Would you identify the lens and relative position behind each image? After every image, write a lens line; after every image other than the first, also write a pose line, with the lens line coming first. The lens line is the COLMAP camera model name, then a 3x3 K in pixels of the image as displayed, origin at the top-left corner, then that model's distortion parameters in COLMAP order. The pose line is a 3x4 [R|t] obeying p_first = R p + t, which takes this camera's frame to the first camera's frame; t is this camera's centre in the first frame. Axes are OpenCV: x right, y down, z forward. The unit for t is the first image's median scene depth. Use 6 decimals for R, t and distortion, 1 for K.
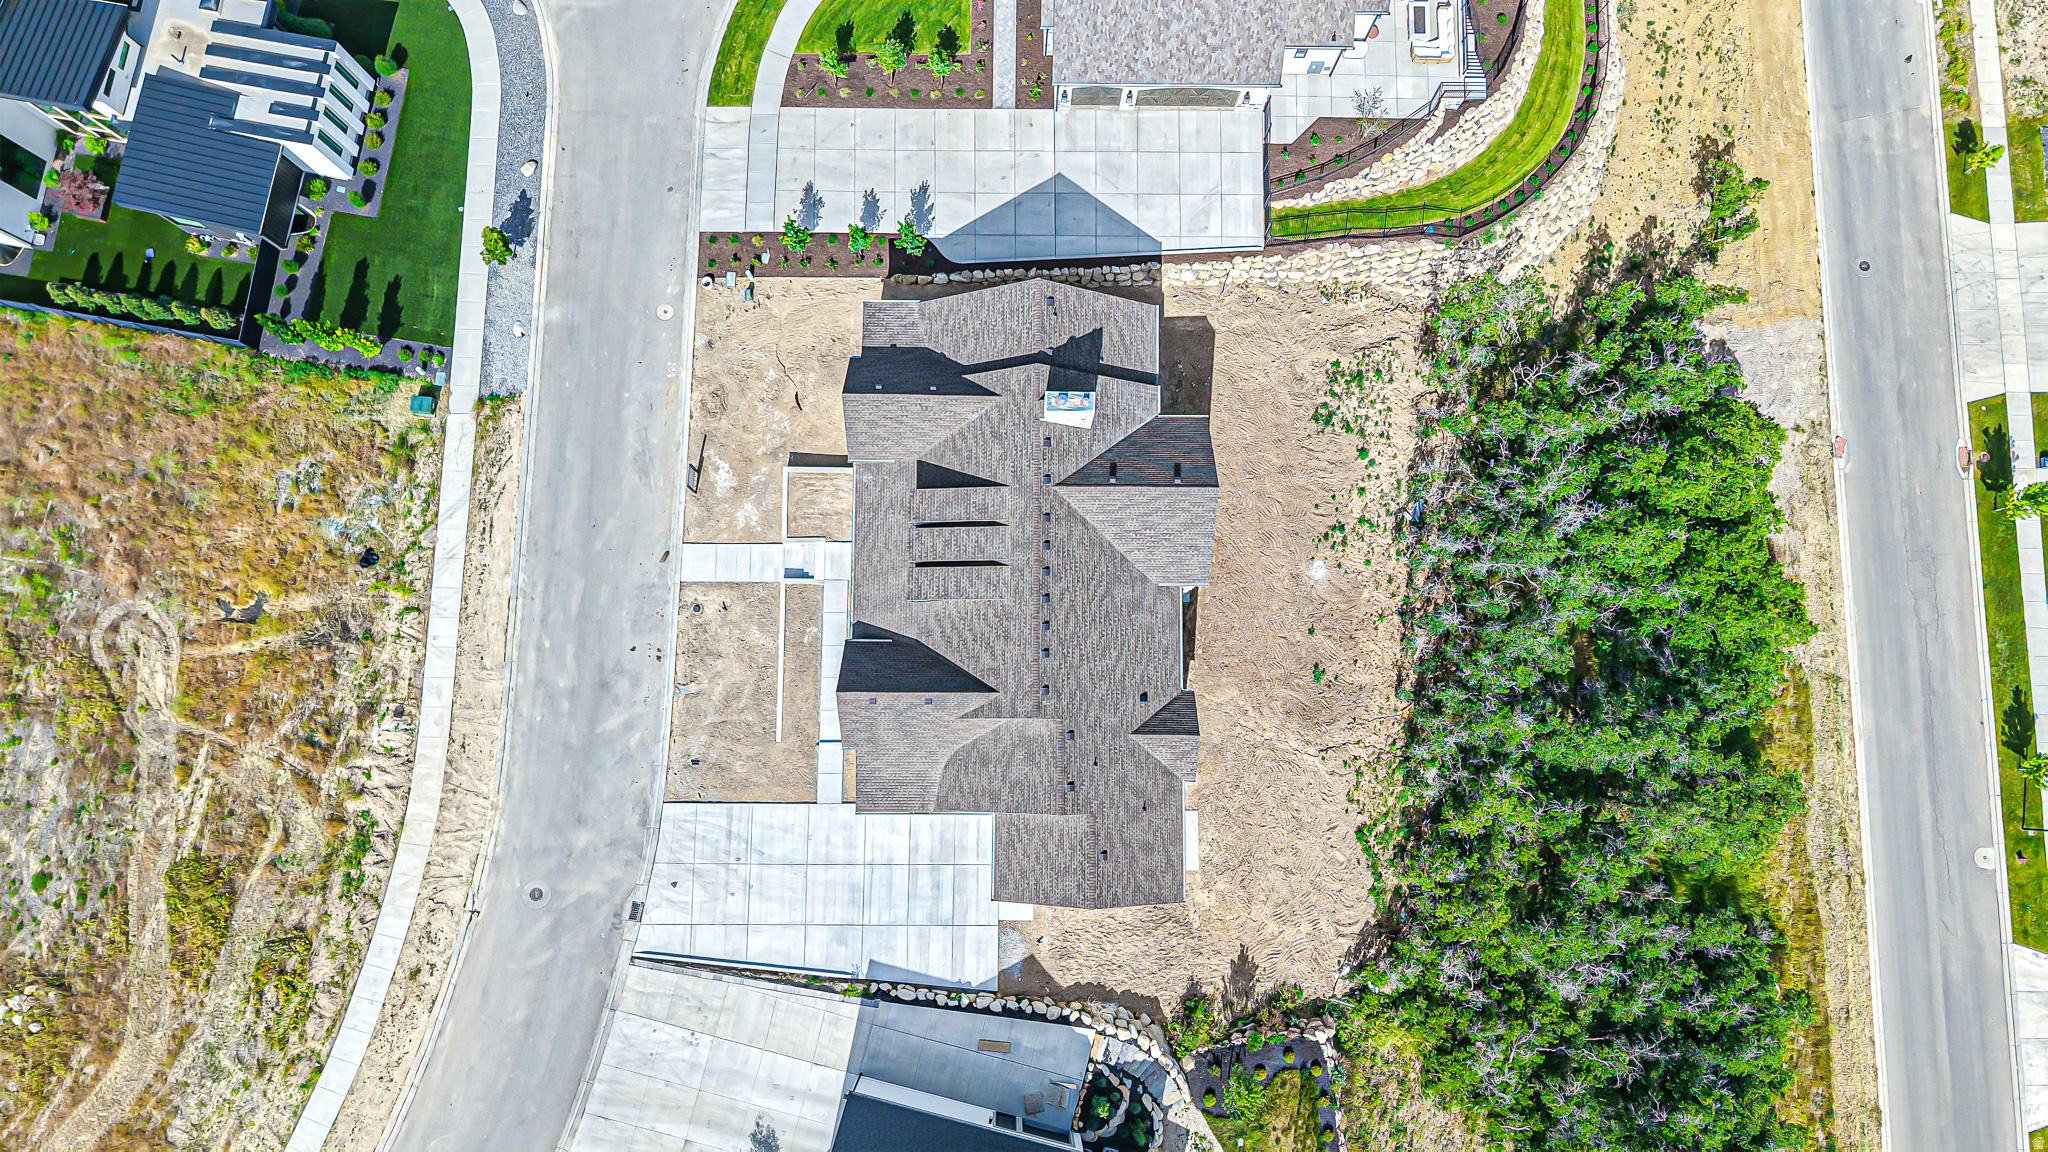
lens RADIAL K [[1368.4, 0, 1023.9], [0, 1368.4, 581.0], [0, 0, 1]] dist [0.040886, -0.049438]
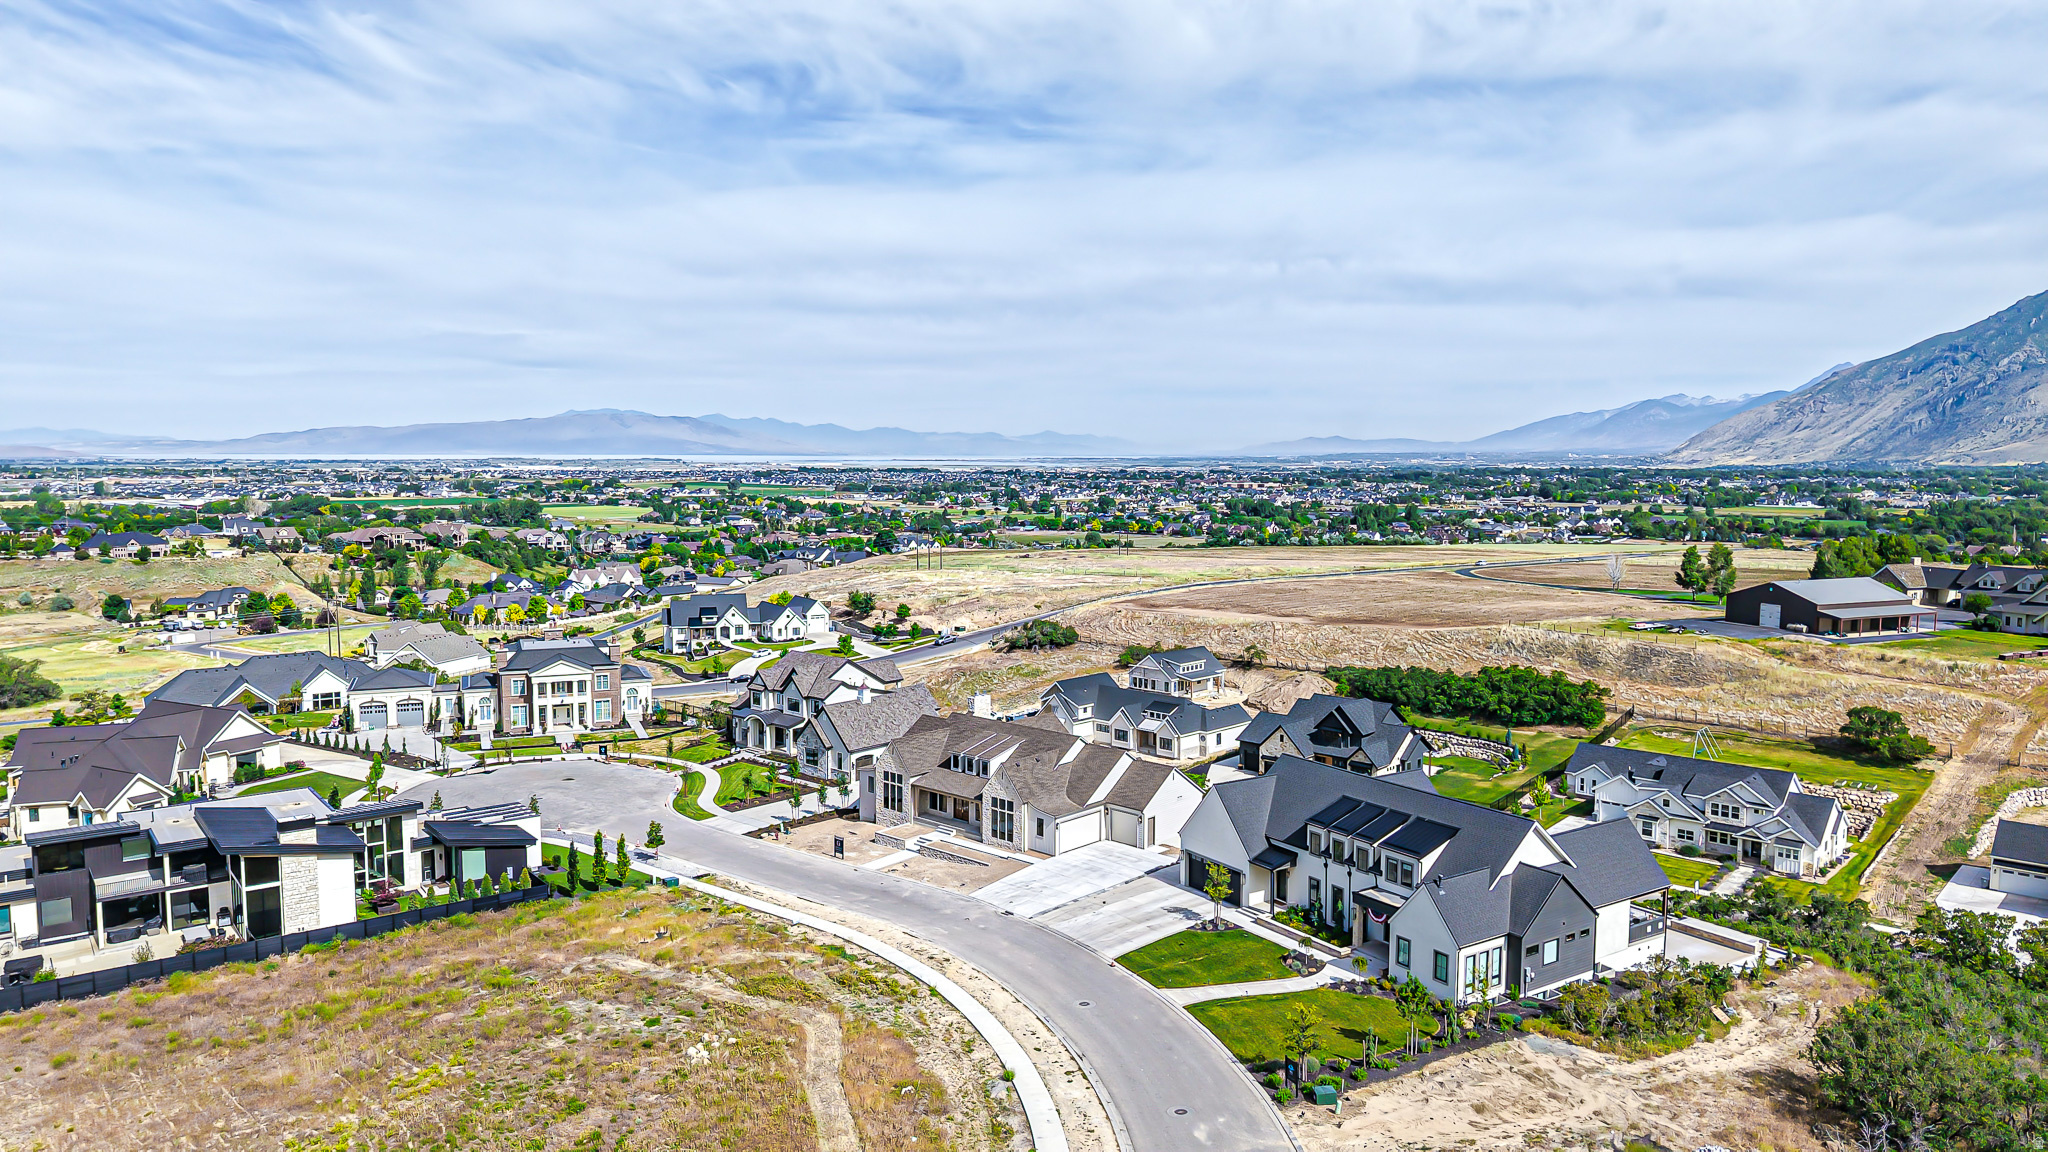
lens RADIAL K [[1368.4, 0, 1023.3], [0, 1368.4, 607.4], [0, 0, 1]] dist [0.040886, -0.049438]
pose [[0.672775, -0.096972, 0.733464, -1.254405], [0.735792, 0.191345, -0.649613, 1.092237], [-0.077350, 0.976721, 0.200084, 0.354717]]
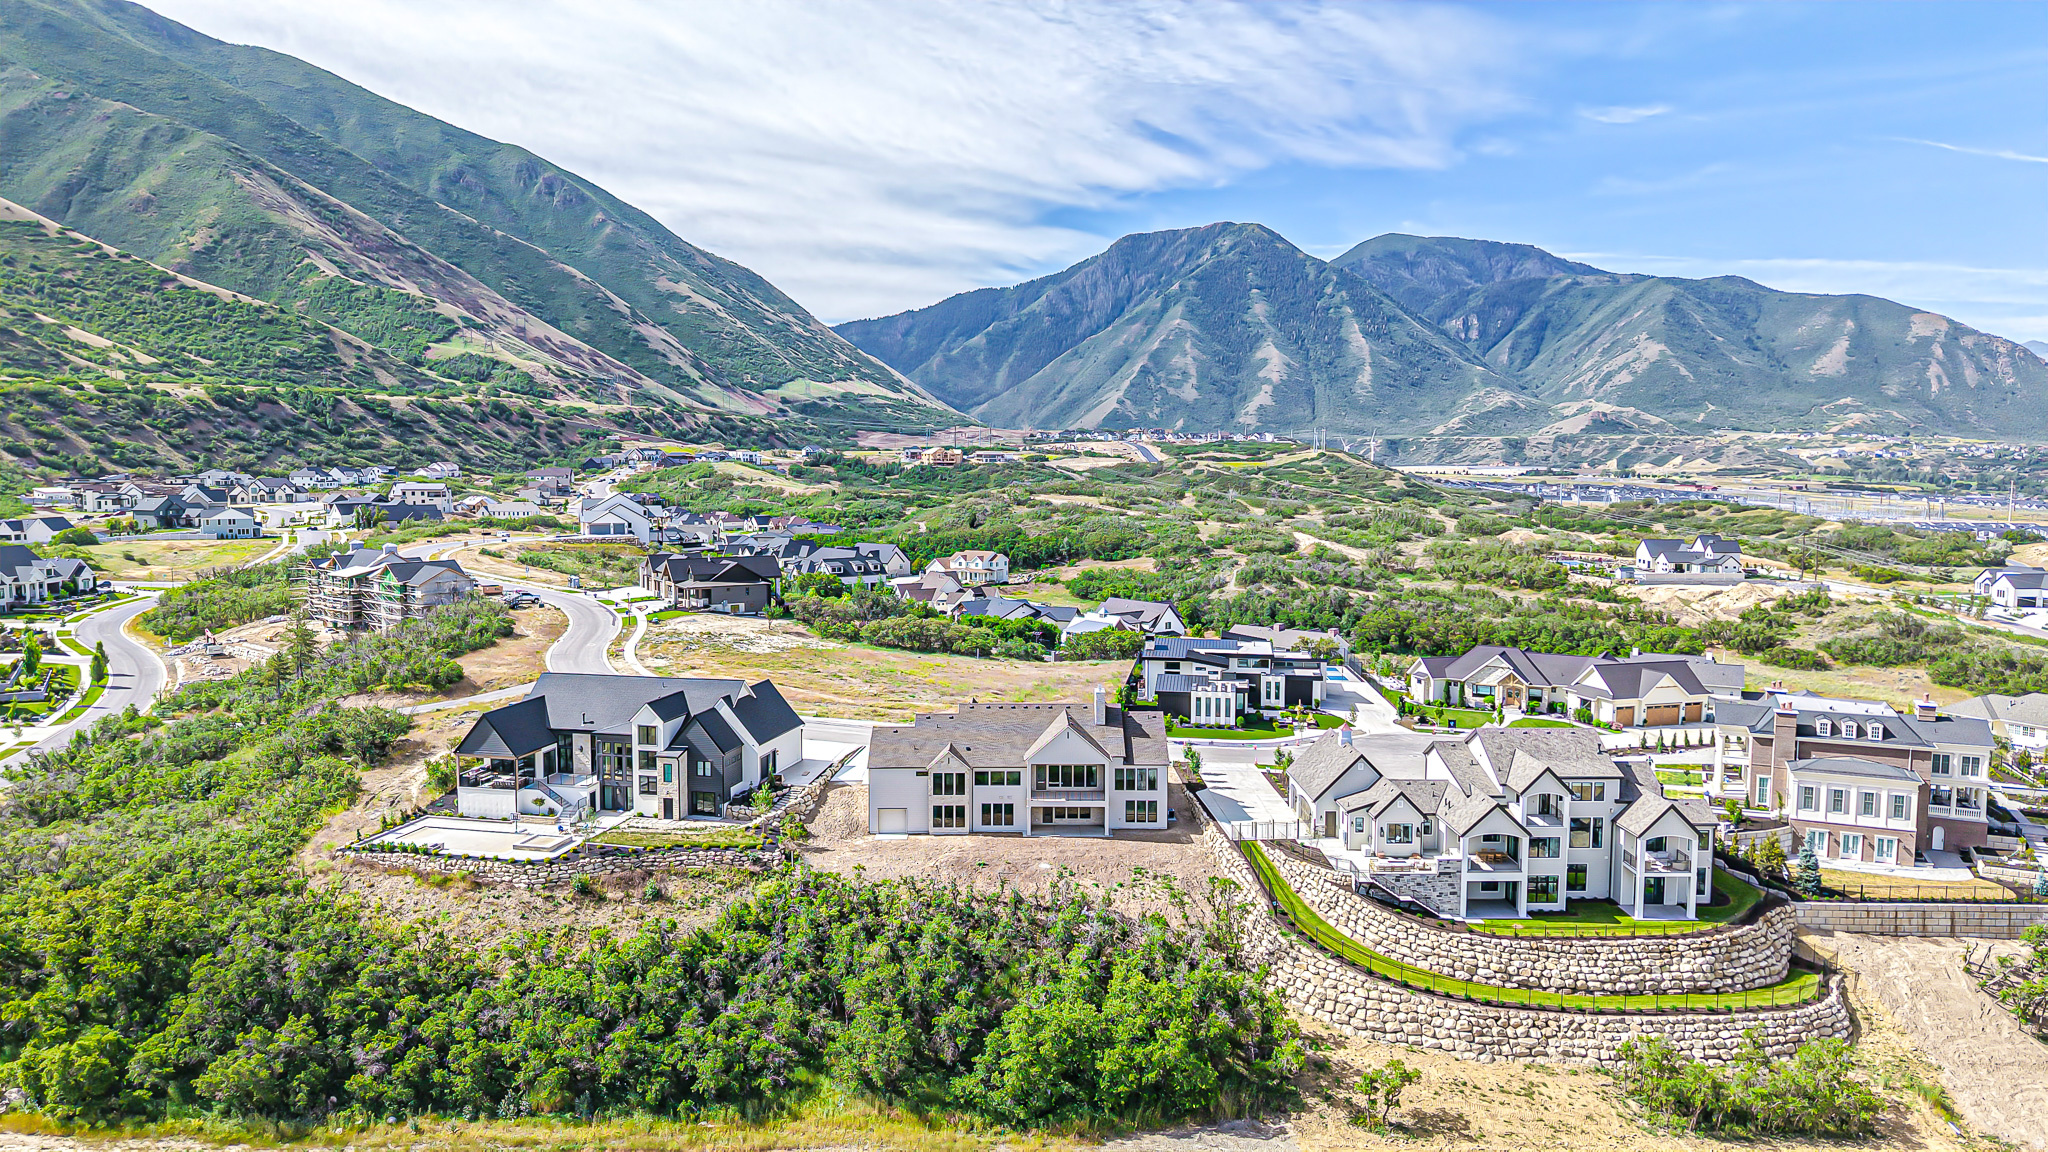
lens RADIAL K [[1368.4, 0, 1022.5], [0, 1368.4, 569.1], [0, 0, 1]] dist [0.040886, -0.049438]
pose [[0.017635, 0.075706, -0.996974, 1.879790], [-0.993878, 0.110098, -0.009220, -0.005980], [0.109067, 0.991033, 0.077184, 0.519709]]
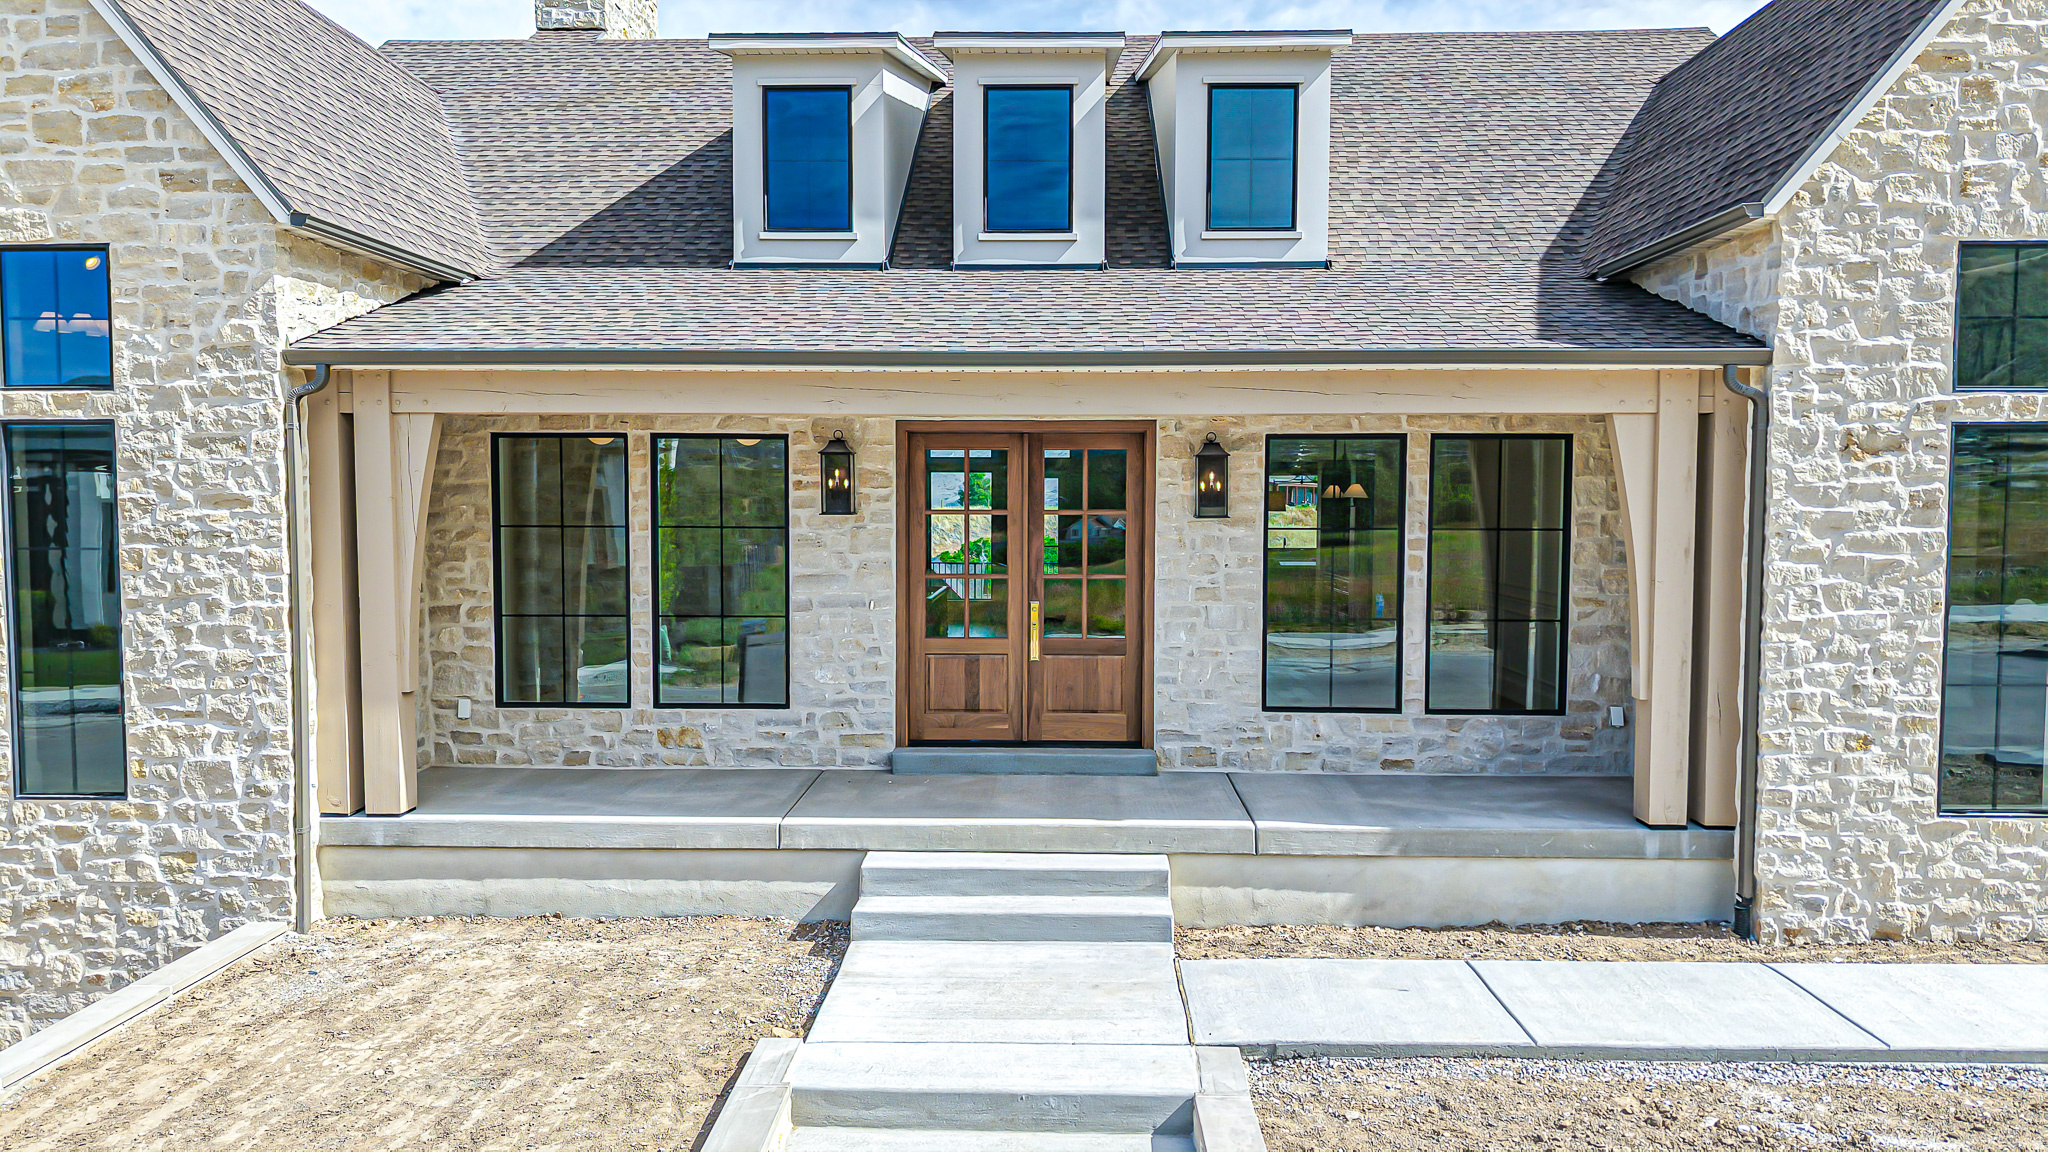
lens RADIAL K [[1368.4, 0, 1018.1], [0, 1368.4, 581.7], [0, 0, 1]] dist [0.040886, -0.049438]
pose [[0.028154, -0.071726, 0.997027, -0.233450], [0.993152, 0.115145, -0.019761, -0.014561], [-0.113385, 0.990756, 0.074477, 0.927835]]
